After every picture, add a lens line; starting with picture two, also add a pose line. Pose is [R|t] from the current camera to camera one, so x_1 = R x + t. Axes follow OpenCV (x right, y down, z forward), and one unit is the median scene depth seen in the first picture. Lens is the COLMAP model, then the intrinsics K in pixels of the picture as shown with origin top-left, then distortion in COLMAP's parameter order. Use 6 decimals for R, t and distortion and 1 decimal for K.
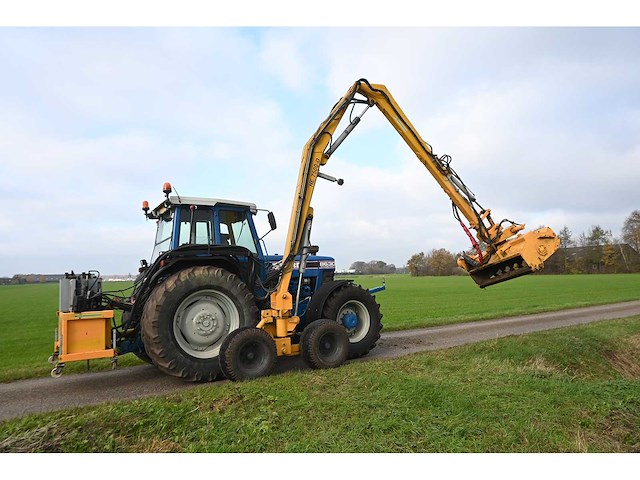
lens RADIAL K [[443.8, 0, 320.0], [0, 443.8, 240.0], [0, 0, 1]] dist [-0.000513, -0.000120]
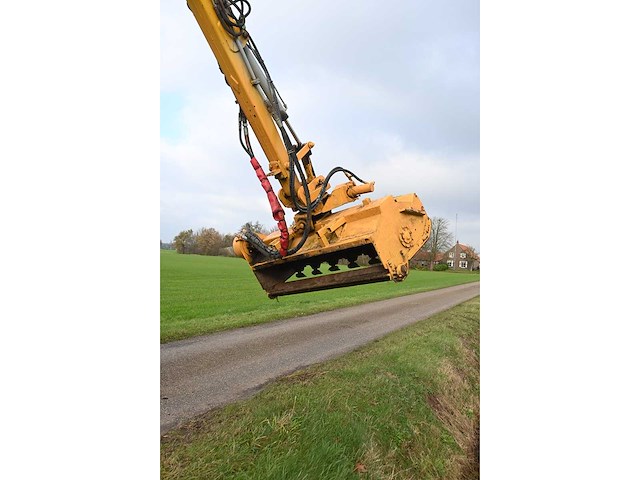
lens RADIAL K [[443.8, 0, 320.0], [0, 443.8, 240.0], [0, 0, 1]] dist [-0.000513, -0.000120]
pose [[0.867737, 0.098166, 0.487233, 0.163764], [-0.121150, 0.992509, 0.015796, 0.027243], [-0.482032, -0.072735, 0.873129, 0.563041]]
